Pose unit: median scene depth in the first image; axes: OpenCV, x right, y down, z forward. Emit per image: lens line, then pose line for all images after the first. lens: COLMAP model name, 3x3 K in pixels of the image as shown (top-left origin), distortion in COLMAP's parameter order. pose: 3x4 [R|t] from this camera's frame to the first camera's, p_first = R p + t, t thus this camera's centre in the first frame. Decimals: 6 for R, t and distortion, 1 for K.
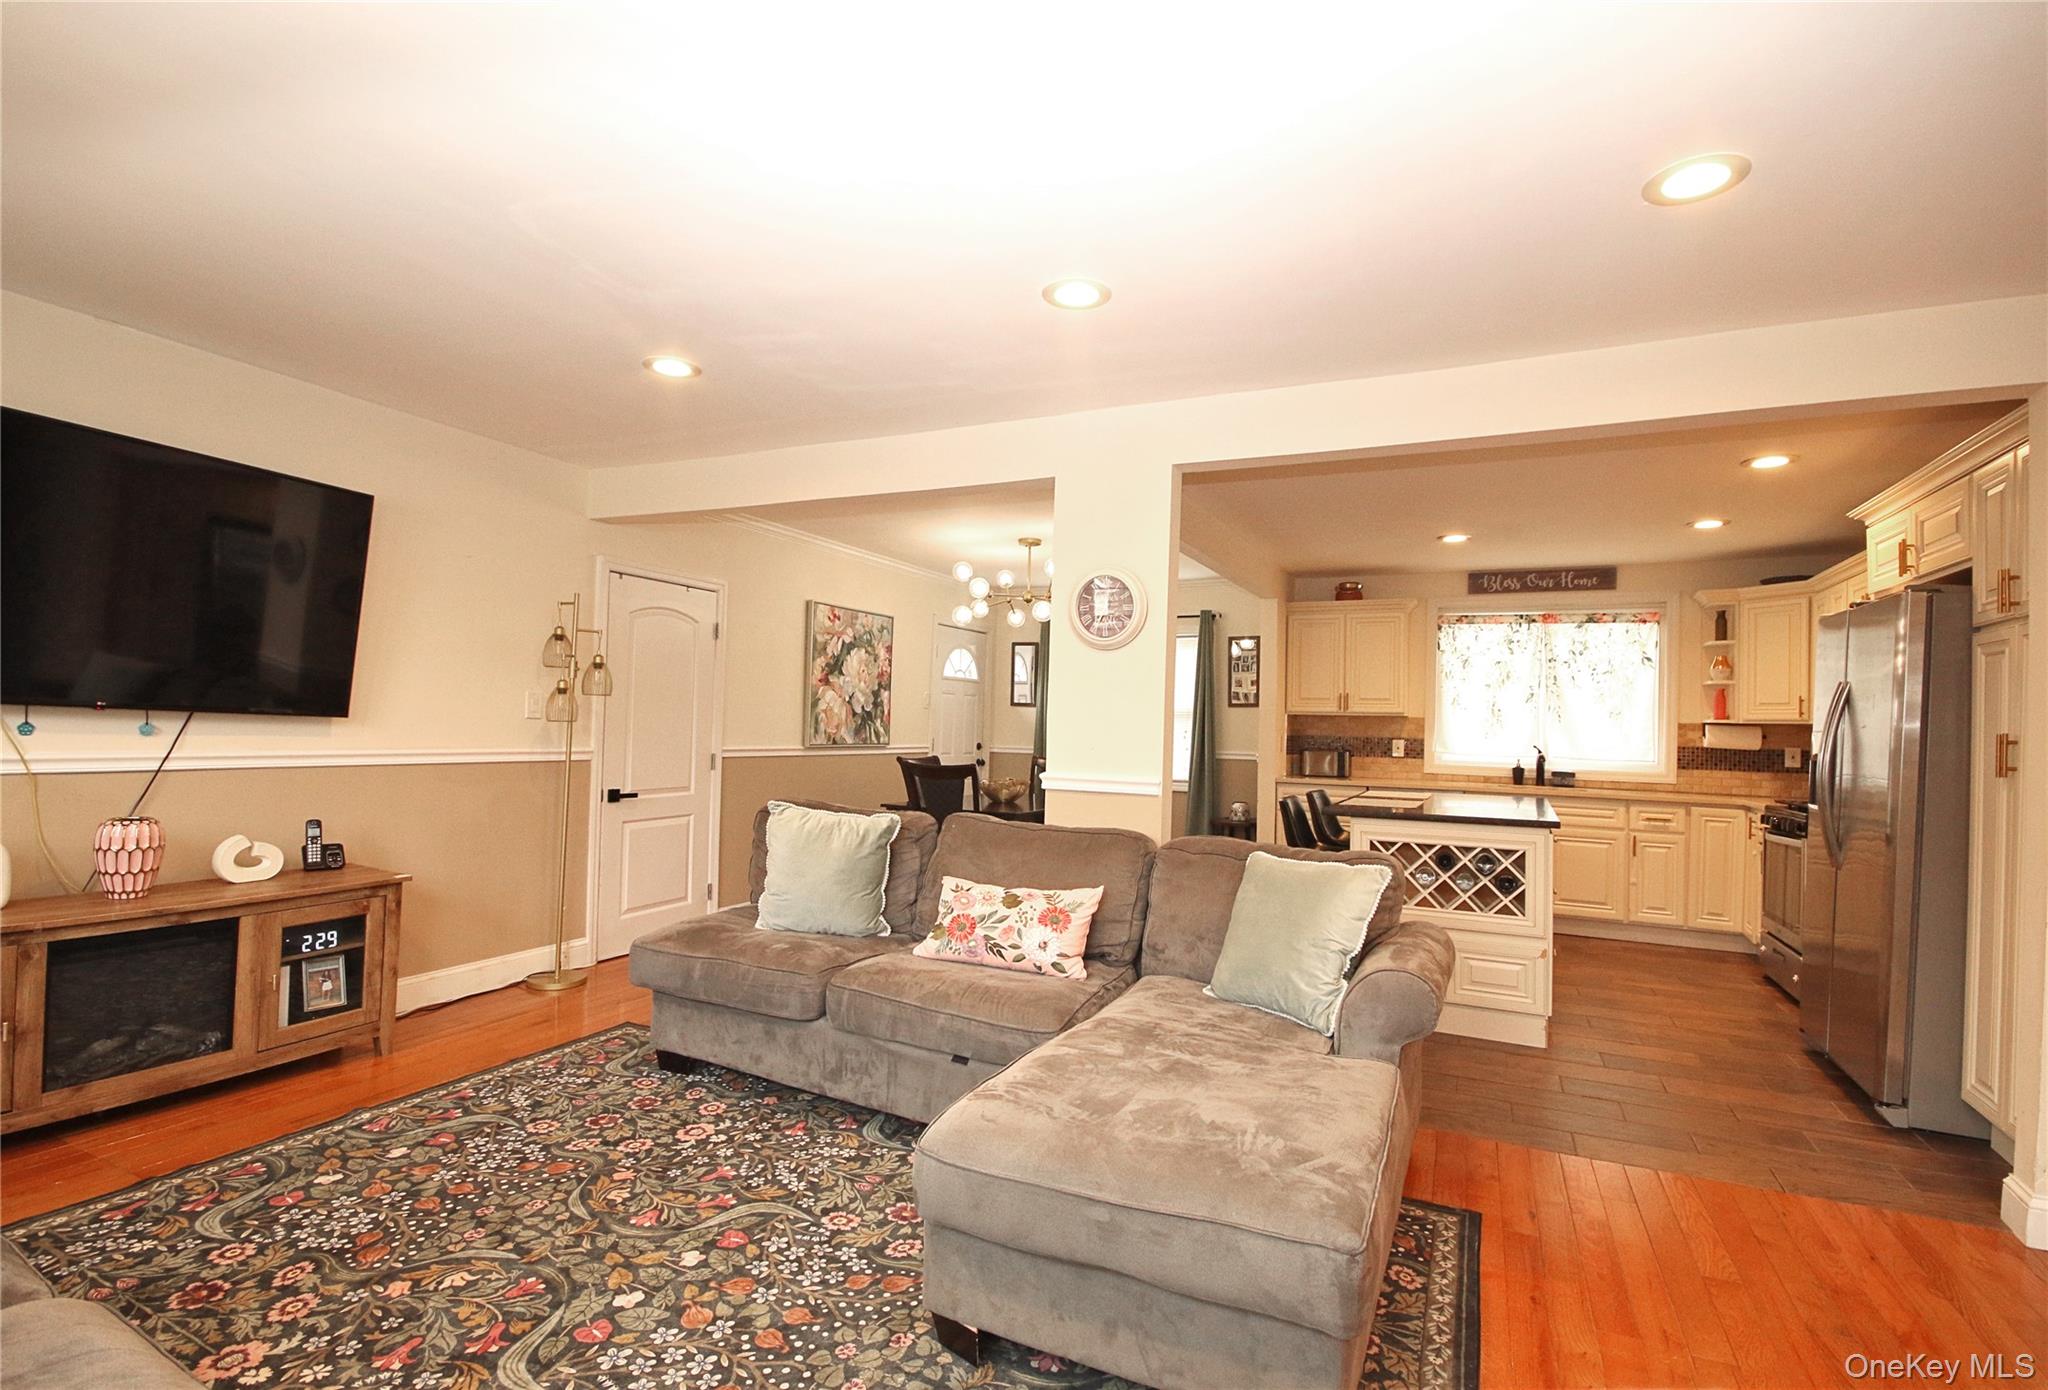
lens RADIAL K [[947.5, 0, 1022.3], [0, 947.5, 706.0], [0, 0, 1]] dist [0.010306, -0.013470]
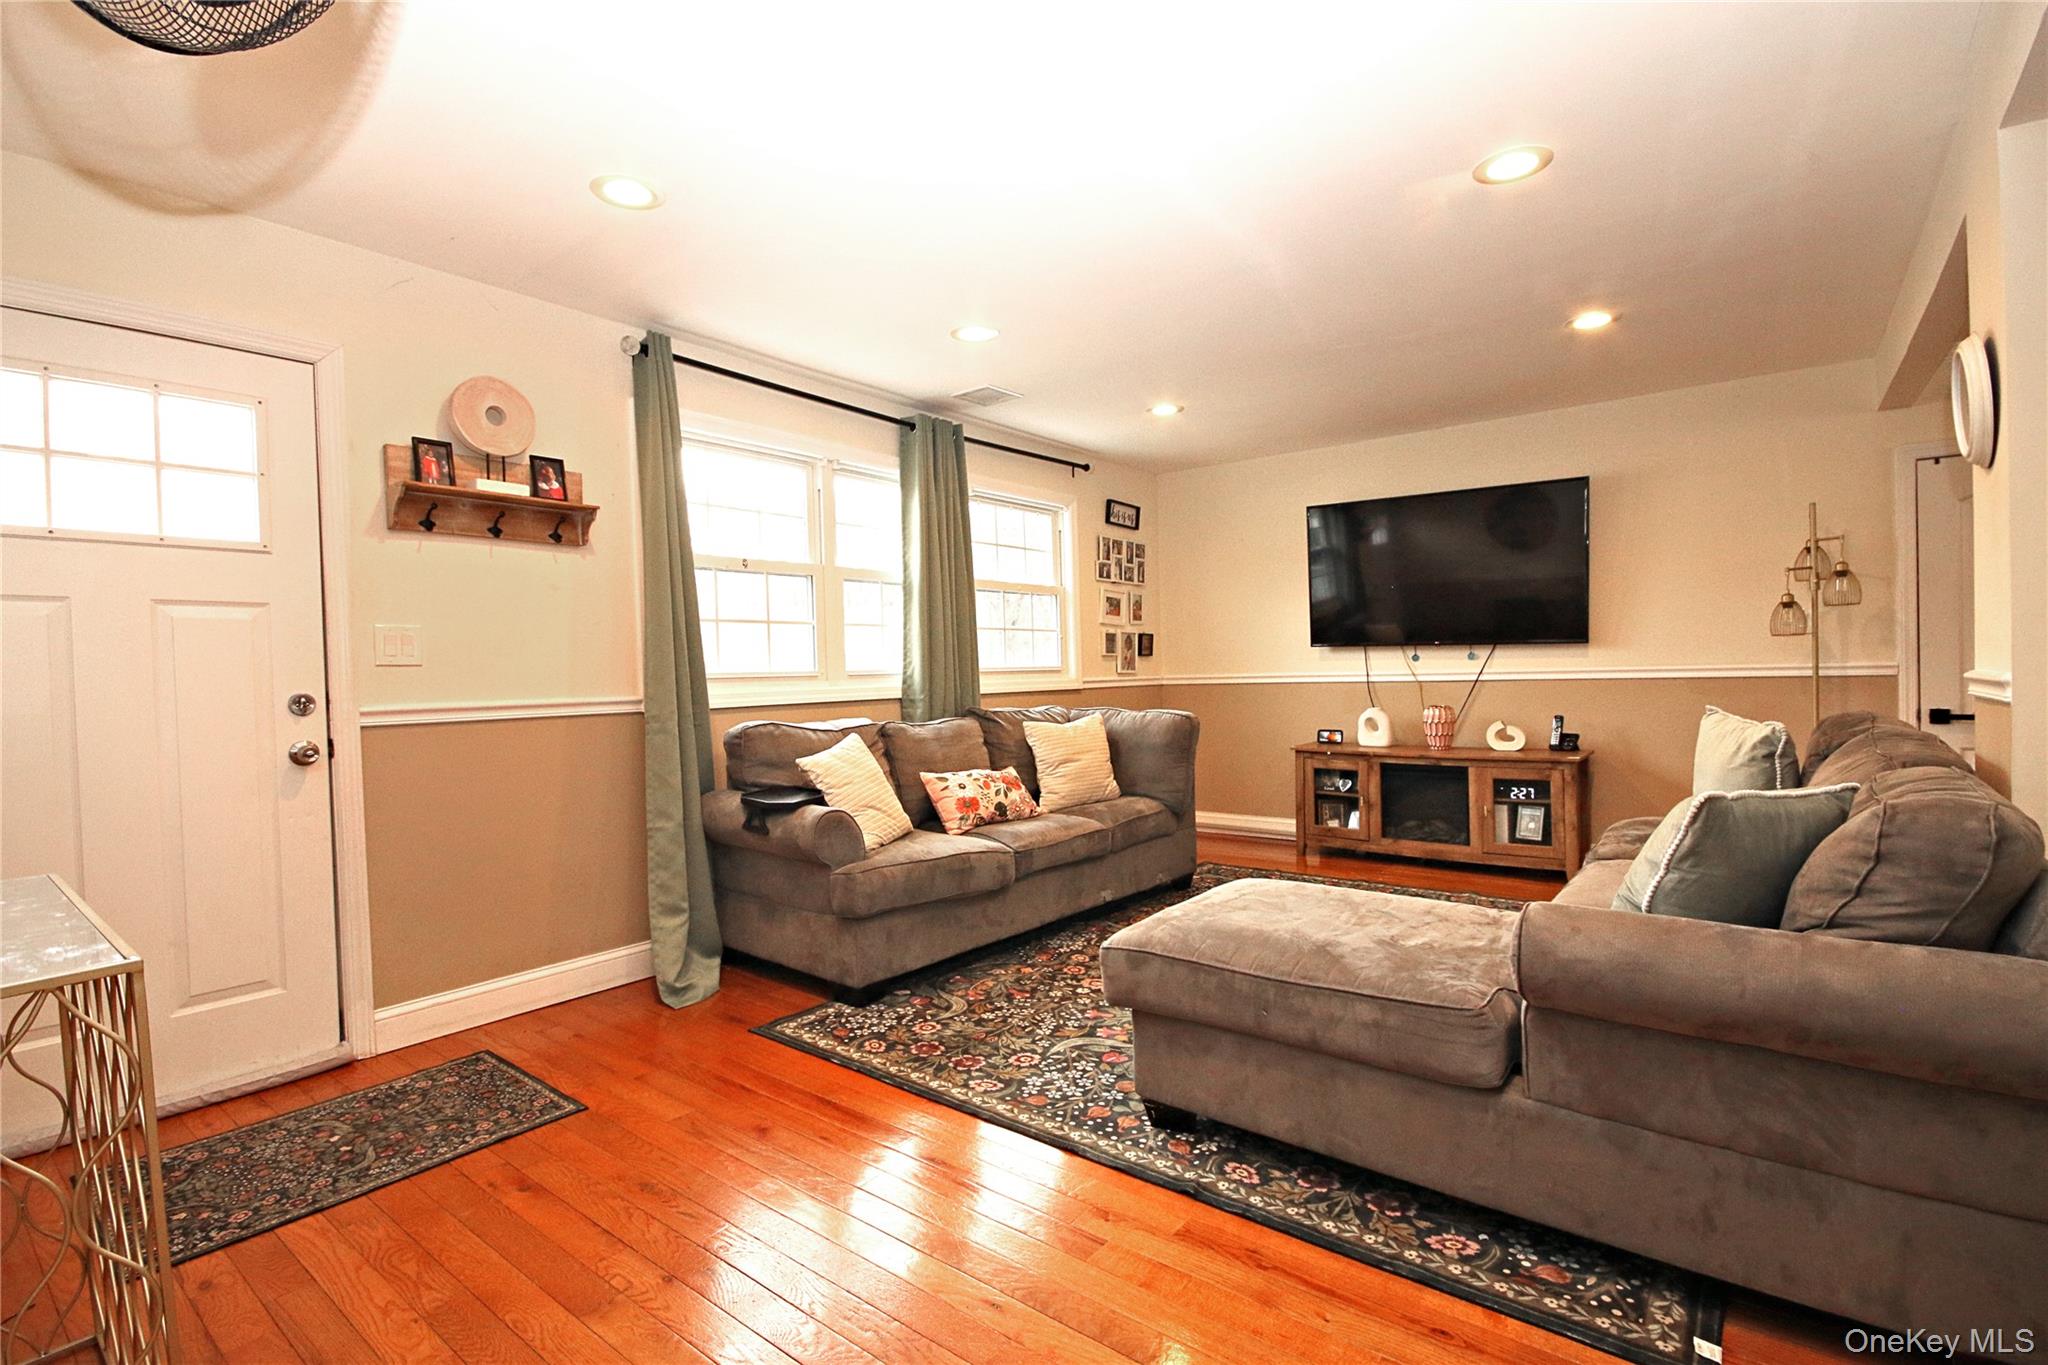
lens RADIAL K [[939.8, 0, 1018.5], [0, 939.8, 685.0], [0, 0, 1]] dist [-0.003225, -0.004513]
pose [[-0.221660, -0.008081, -0.975091, 0.461813], [0.039673, 0.999063, -0.017298, 0.037736], [0.974317, -0.042520, -0.221131, 0.294665]]
